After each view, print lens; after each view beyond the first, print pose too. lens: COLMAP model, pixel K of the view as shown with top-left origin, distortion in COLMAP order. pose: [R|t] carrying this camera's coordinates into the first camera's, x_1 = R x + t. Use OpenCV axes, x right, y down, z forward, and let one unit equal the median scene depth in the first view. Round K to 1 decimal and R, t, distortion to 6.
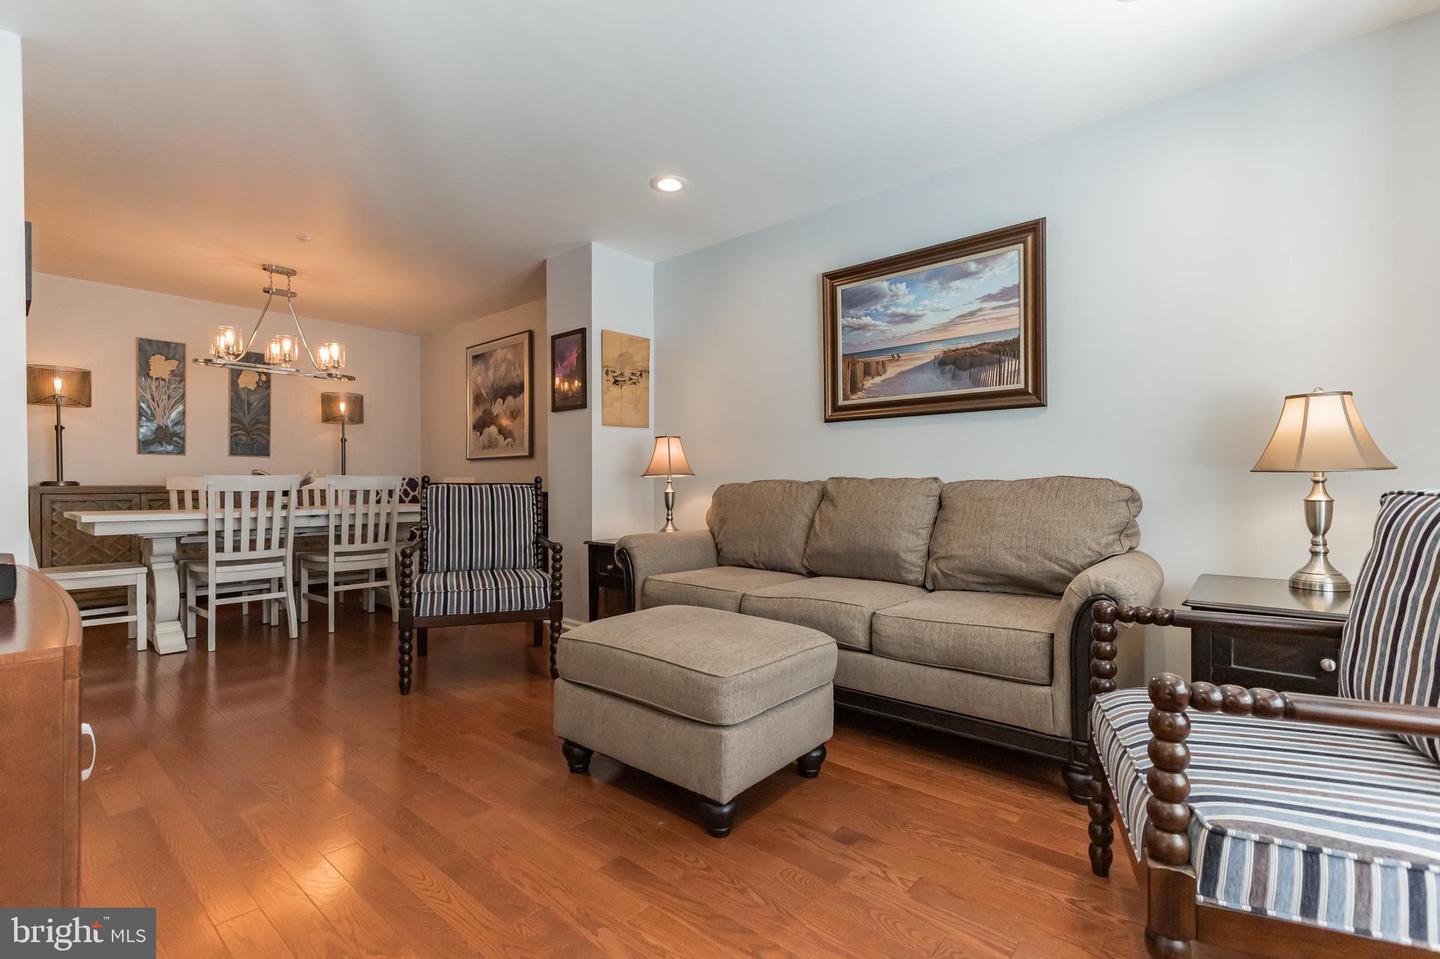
lens RADIAL K [[645.4, 0, 720.0], [0, 645.4, 479.5], [0, 0, 1]] dist [0.003349, 0.000611]
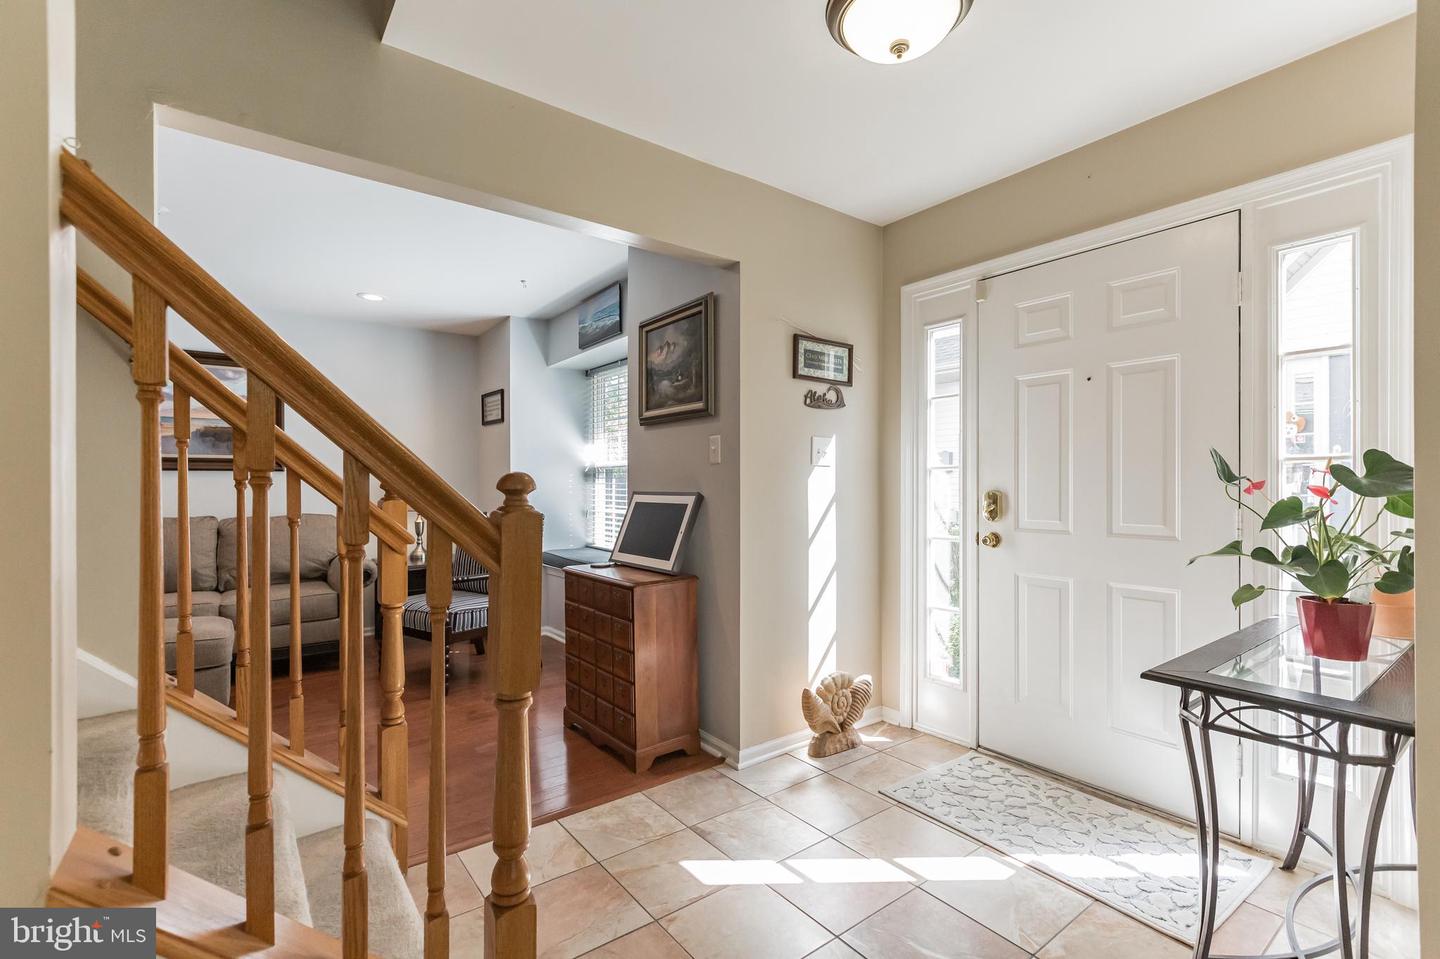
lens RADIAL K [[656.6, 0, 720.0], [0, 656.6, 479.5], [0, 0, 1]] dist [0.000981, 0.000080]
pose [[0.207119, 0.010214, 0.978262, -0.814658], [0.002239, 0.999938, -0.010915, -0.062281], [-0.978313, 0.004451, 0.207083, -0.403004]]
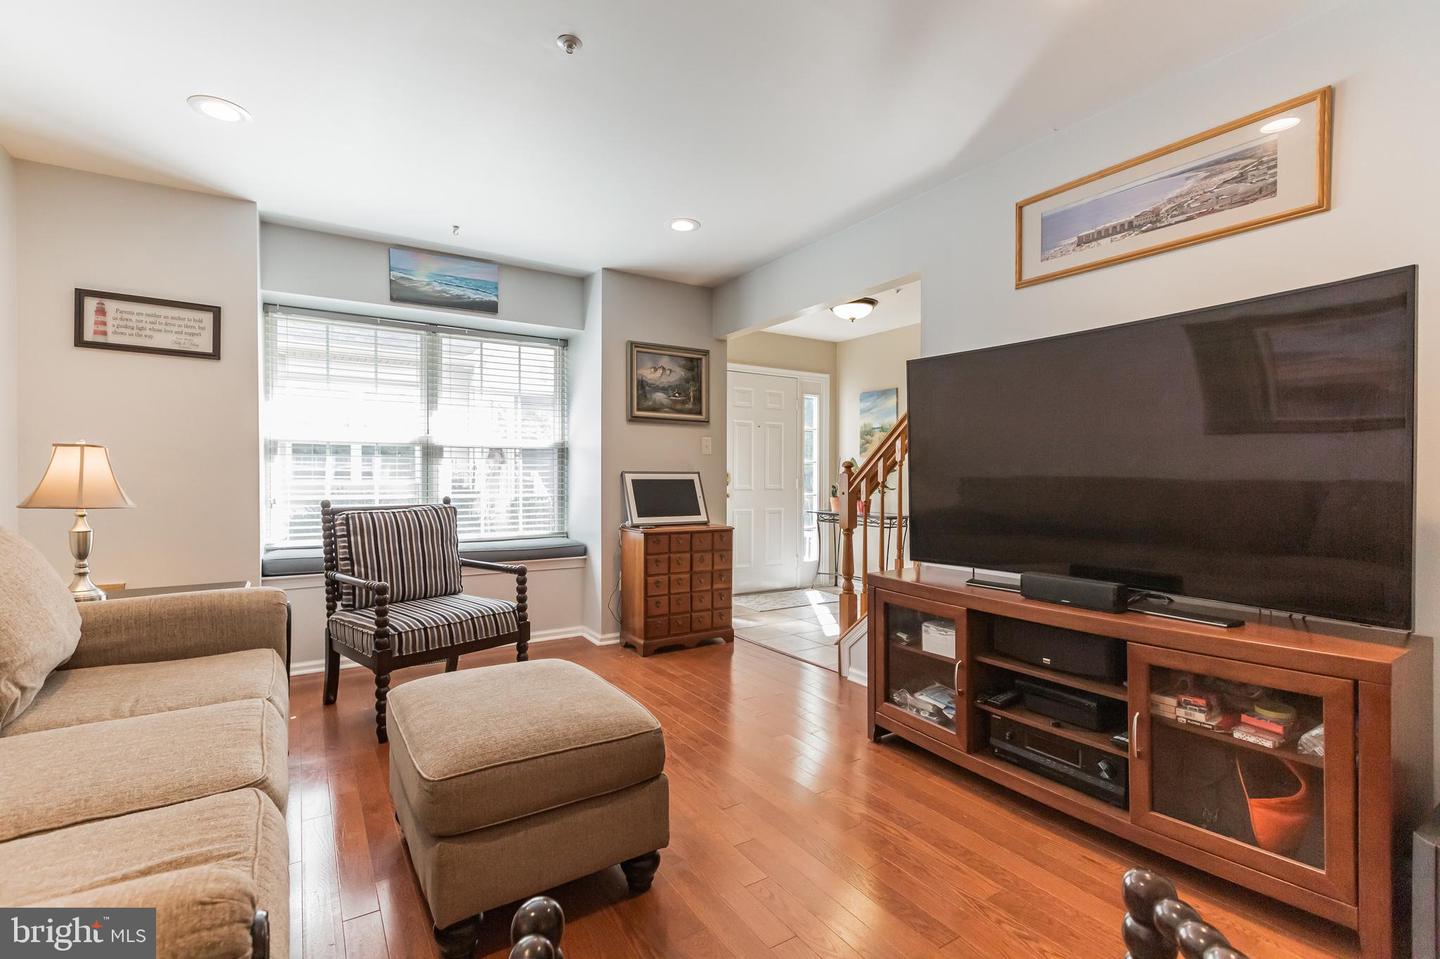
lens RADIAL K [[645.4, 0, 720.0], [0, 645.4, 479.5], [0, 0, 1]] dist [0.003349, 0.000611]
pose [[-0.960667, -0.002000, 0.277694, -0.373599], [-0.000493, 0.999985, 0.005495, -0.044794], [-0.277701, 0.005142, -0.960654, 1.171564]]
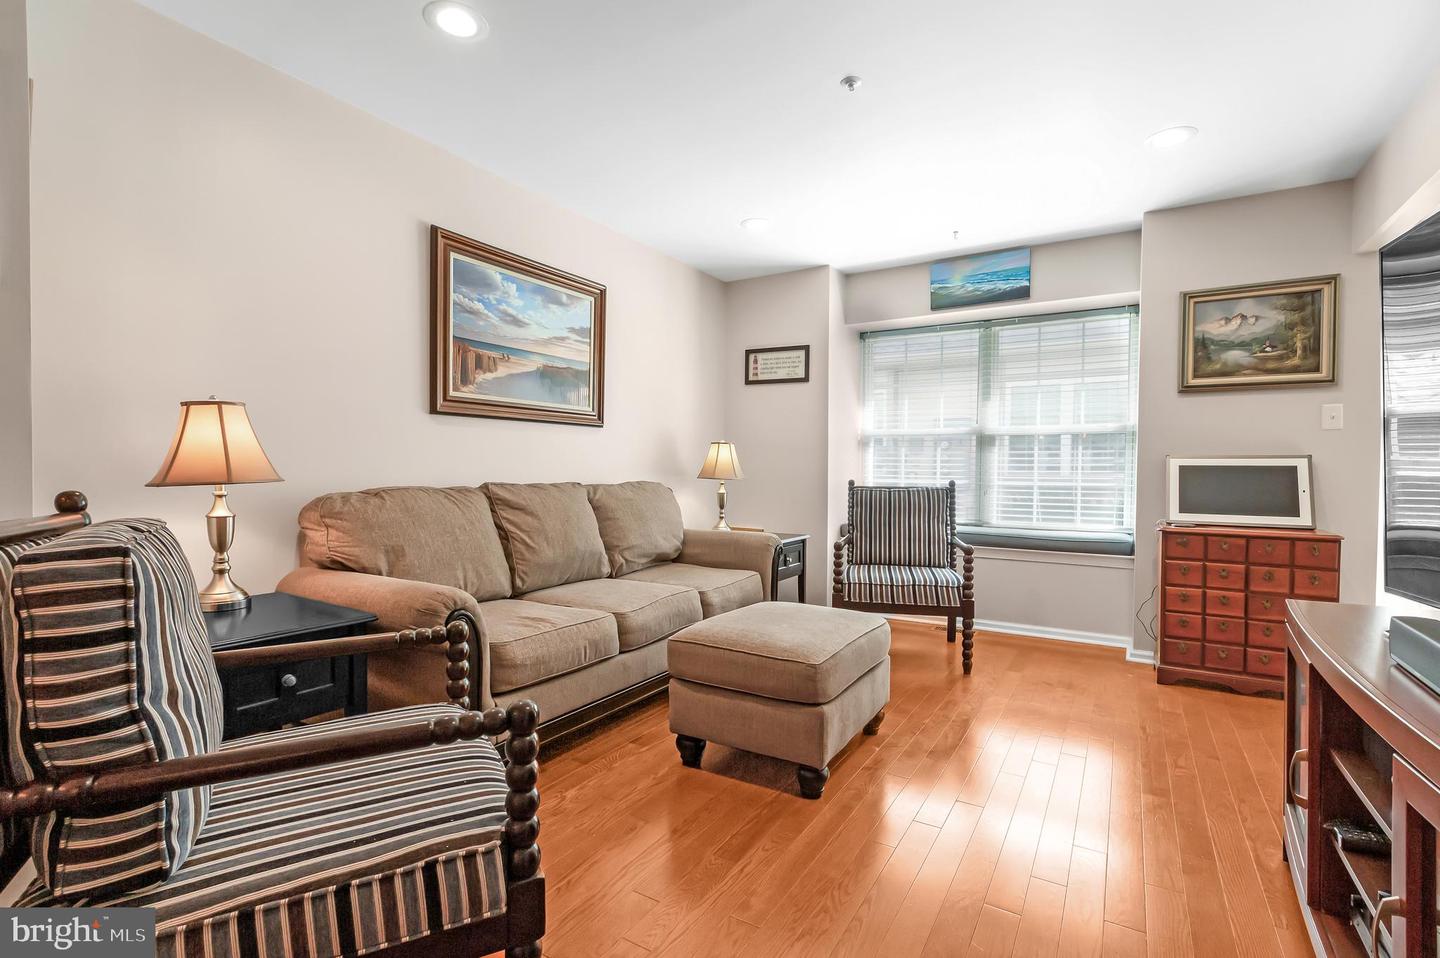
lens RADIAL K [[673.5, 0, 720.0], [0, 673.5, 479.0], [0, 0, 1]] dist [0.003423, 0.000322]
pose [[-0.168666, -0.012072, 0.985599, -0.796480], [-0.007349, 0.999913, 0.010990, -0.021978], [-0.985646, -0.005389, -0.168740, 0.877522]]
